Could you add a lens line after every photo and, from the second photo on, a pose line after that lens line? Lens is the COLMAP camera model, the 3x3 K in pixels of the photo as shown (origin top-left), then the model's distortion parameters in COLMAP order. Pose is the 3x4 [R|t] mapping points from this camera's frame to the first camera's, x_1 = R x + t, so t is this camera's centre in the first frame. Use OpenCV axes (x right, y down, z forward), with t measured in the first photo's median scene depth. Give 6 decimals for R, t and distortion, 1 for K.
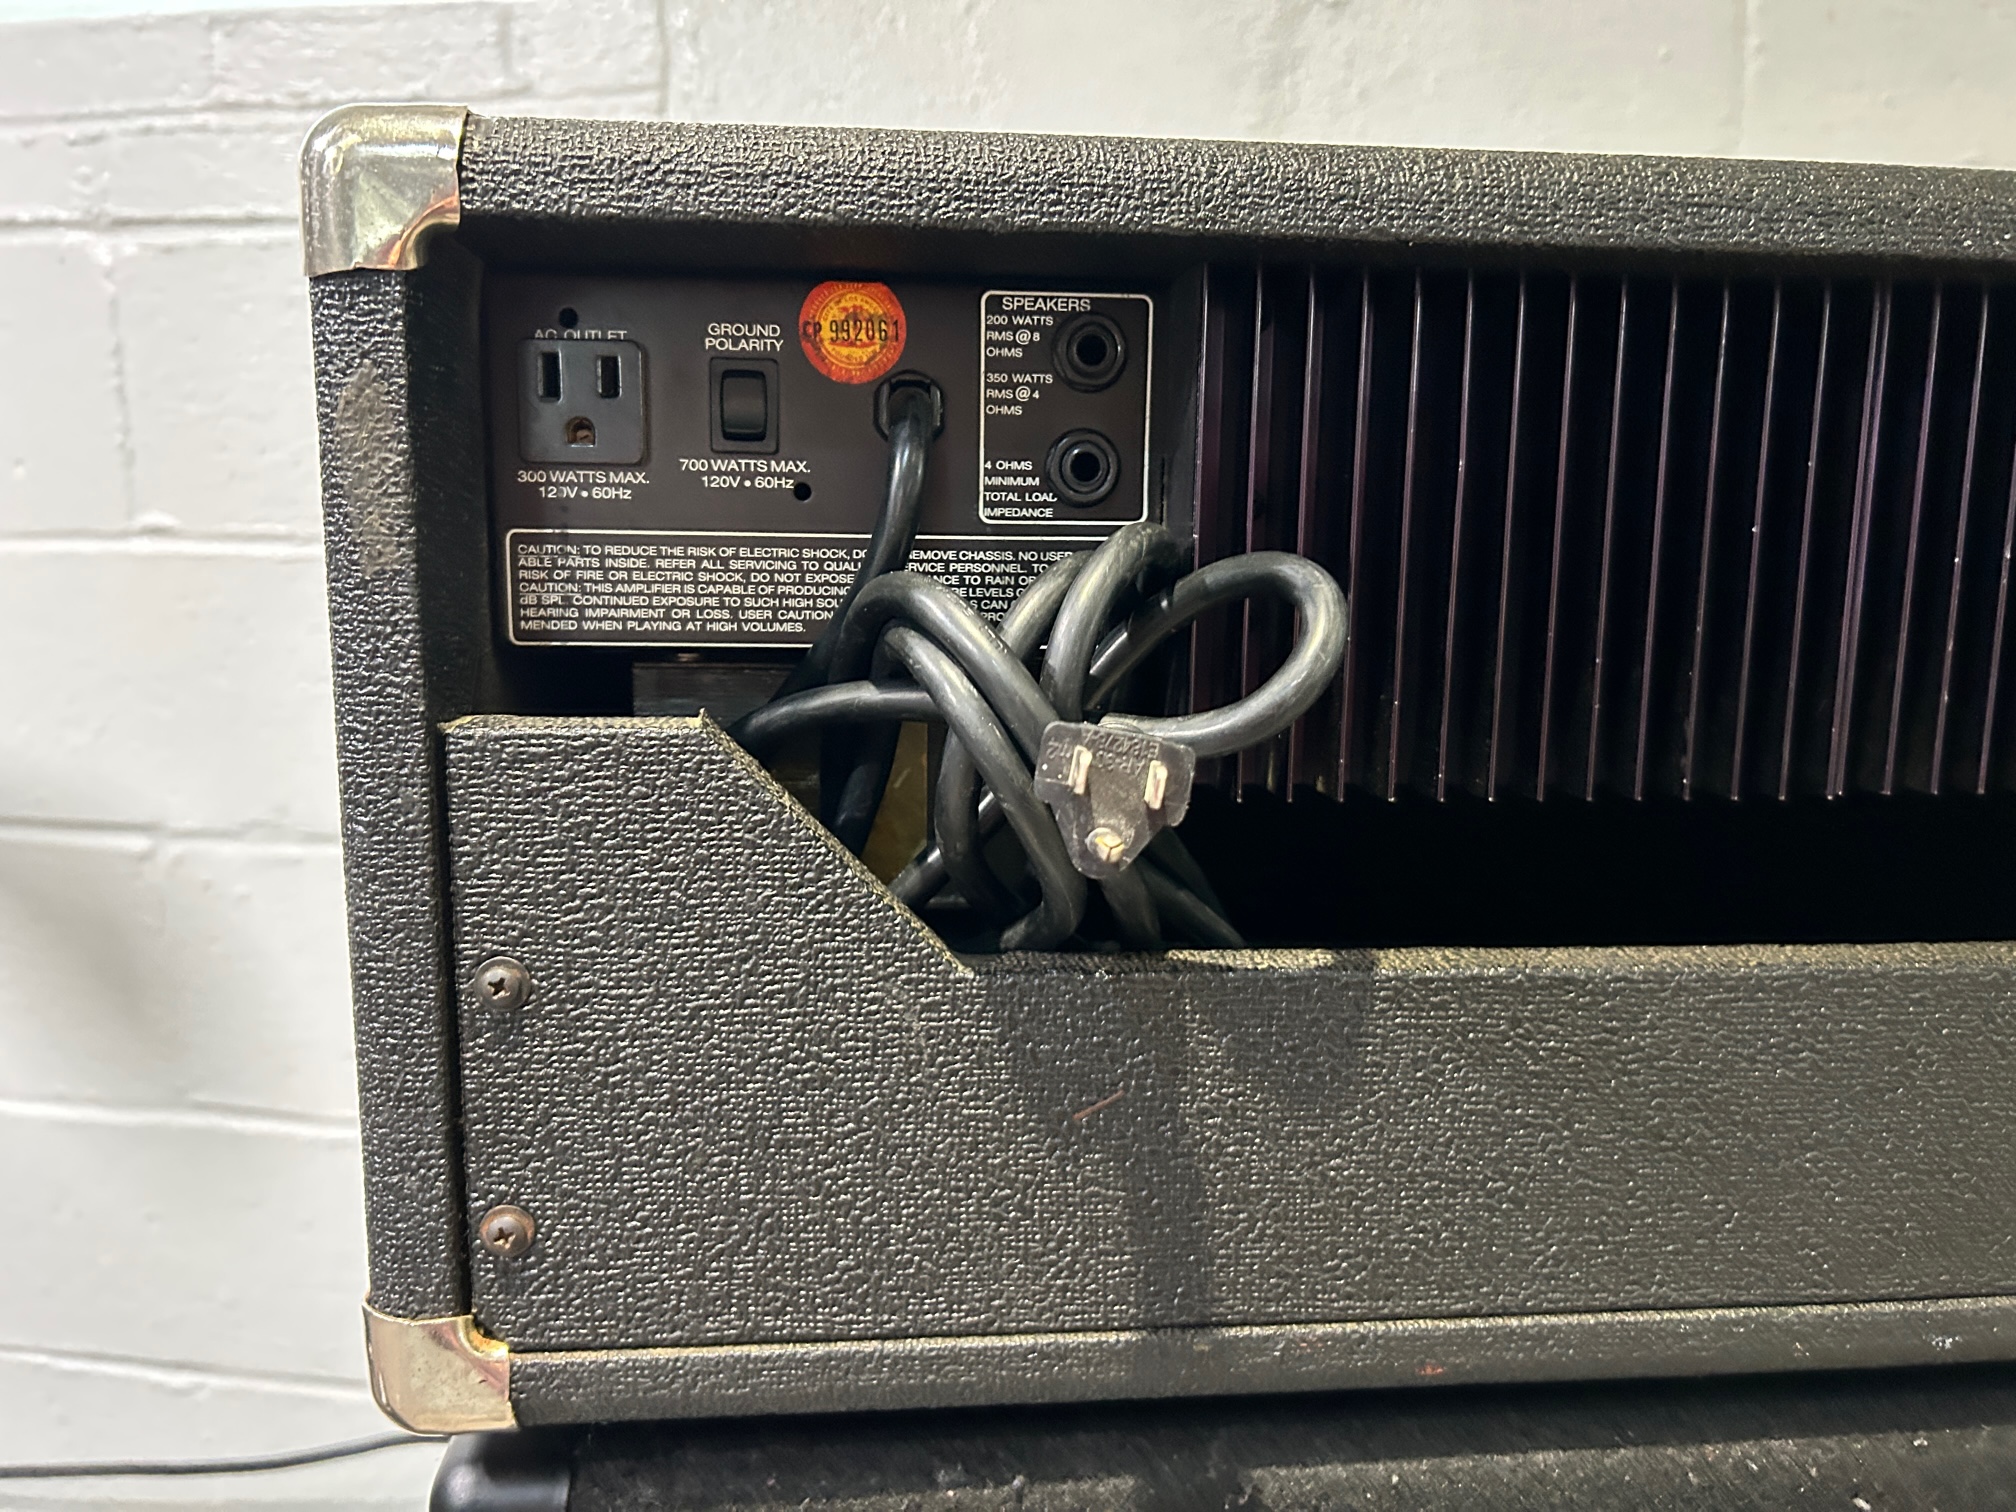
lens RADIAL K [[1494.3, 0, 1018.7], [0, 1494.3, 752.5], [0, 0, 1]] dist [0.039900, -0.049917]
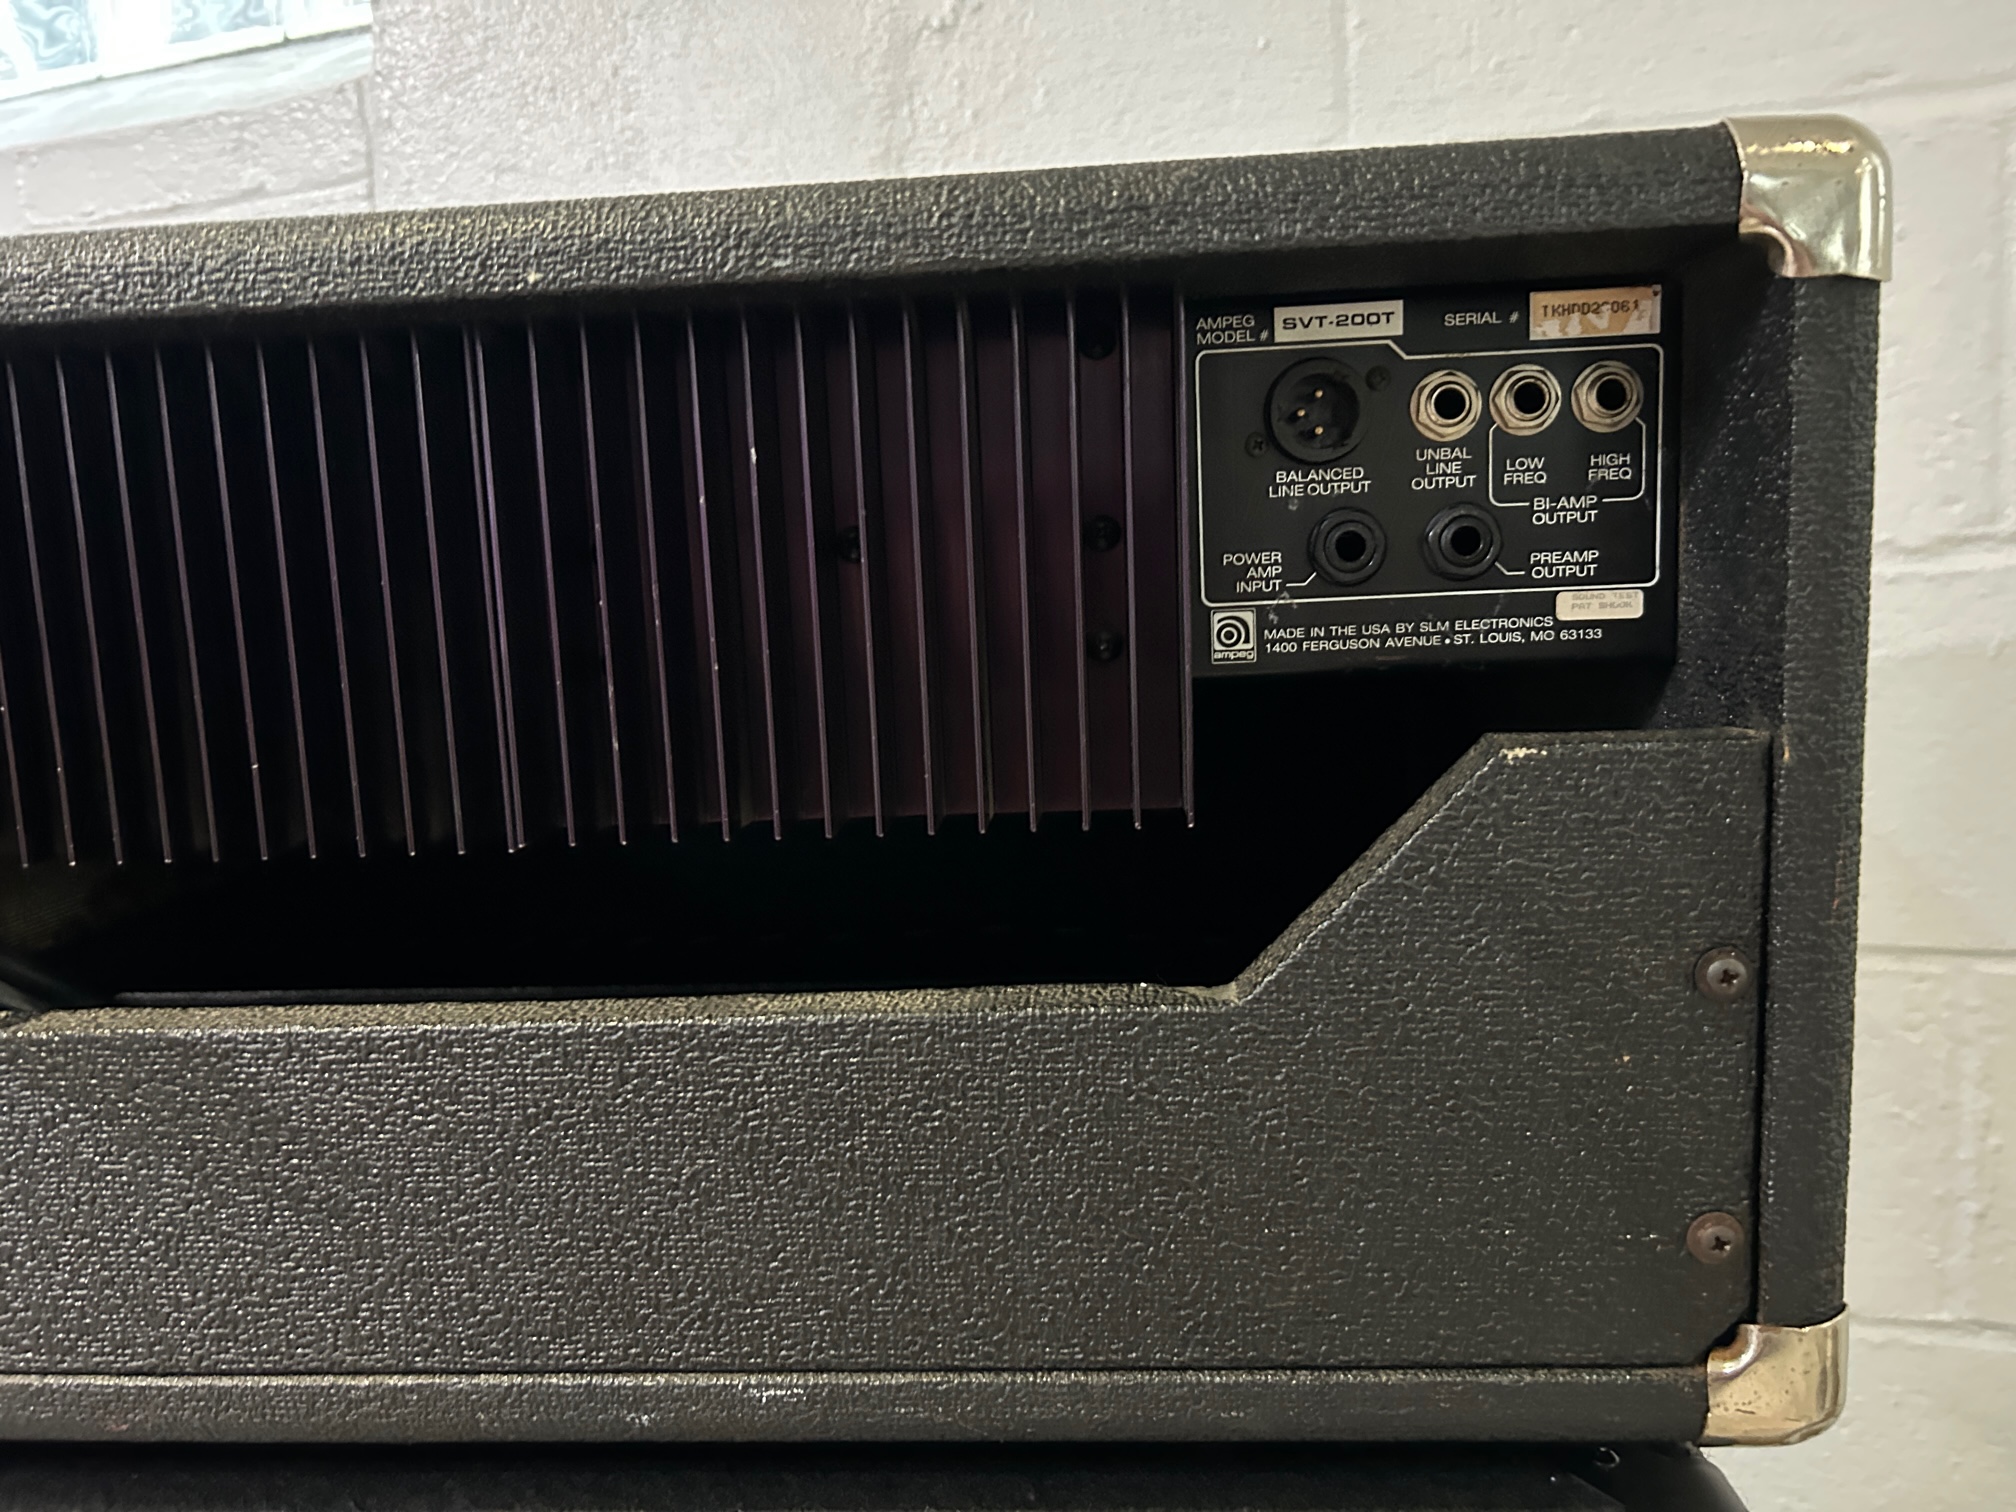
lens RADIAL K [[1494.3, 0, 957.6], [0, 1494.3, 790.1], [0, 0, 1]] dist [0.039900, -0.049917]
pose [[0.981965, -0.033510, -0.186070, 1.012016], [0.032322, 0.999433, -0.009419, 0.009279], [0.186281, 0.003235, 0.982491, 0.102620]]
